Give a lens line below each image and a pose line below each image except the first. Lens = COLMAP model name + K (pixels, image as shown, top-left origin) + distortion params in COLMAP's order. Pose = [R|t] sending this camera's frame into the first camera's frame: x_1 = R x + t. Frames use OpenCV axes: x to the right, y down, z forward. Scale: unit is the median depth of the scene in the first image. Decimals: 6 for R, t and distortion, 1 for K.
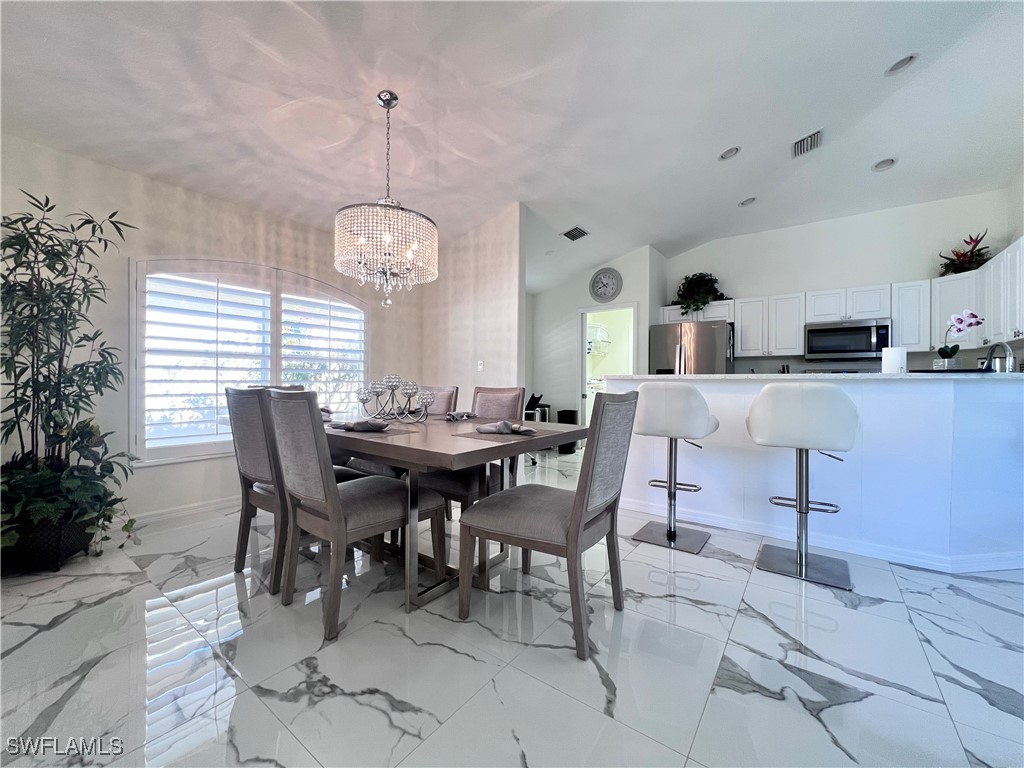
lens RADIAL K [[408.8, 0, 512.0], [0, 408.8, 384.0], [0, 0, 1]] dist [-0.003379, -0.000266]
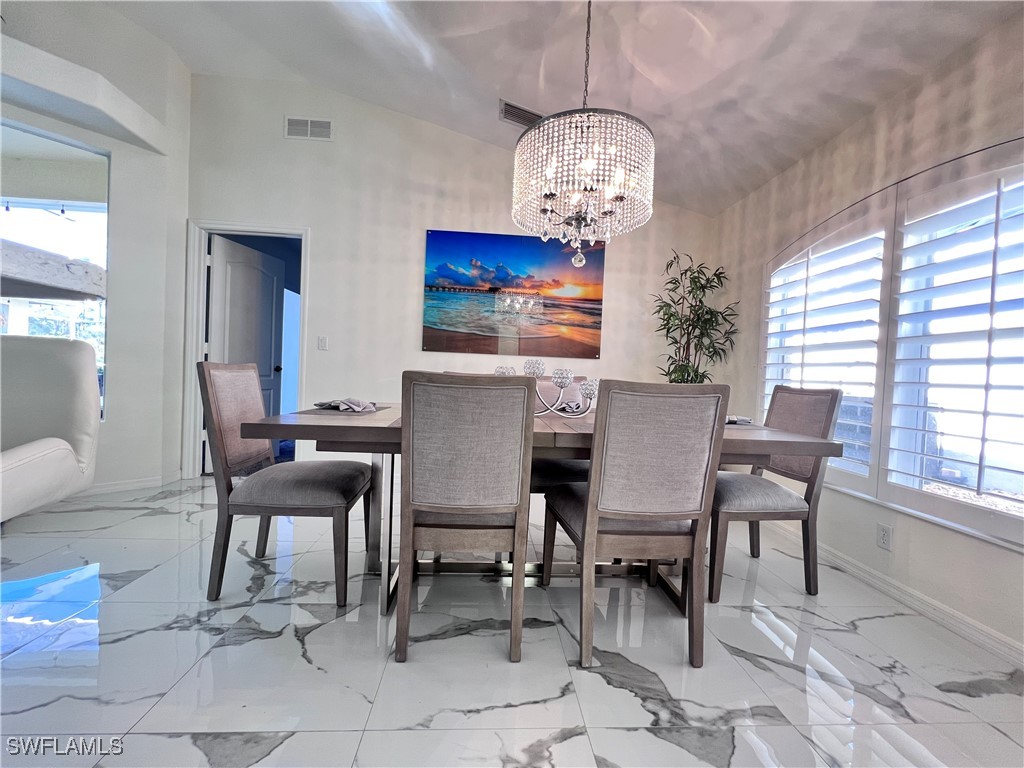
lens RADIAL K [[408.8, 0, 512.0], [0, 408.8, 384.0], [0, 0, 1]] dist [-0.003379, -0.000266]
pose [[-0.759325, -0.021054, -0.650371, 0.235456], [-0.049243, 0.998470, 0.025170, 0.009294], [0.648846, 0.051139, -0.759200, 1.387921]]
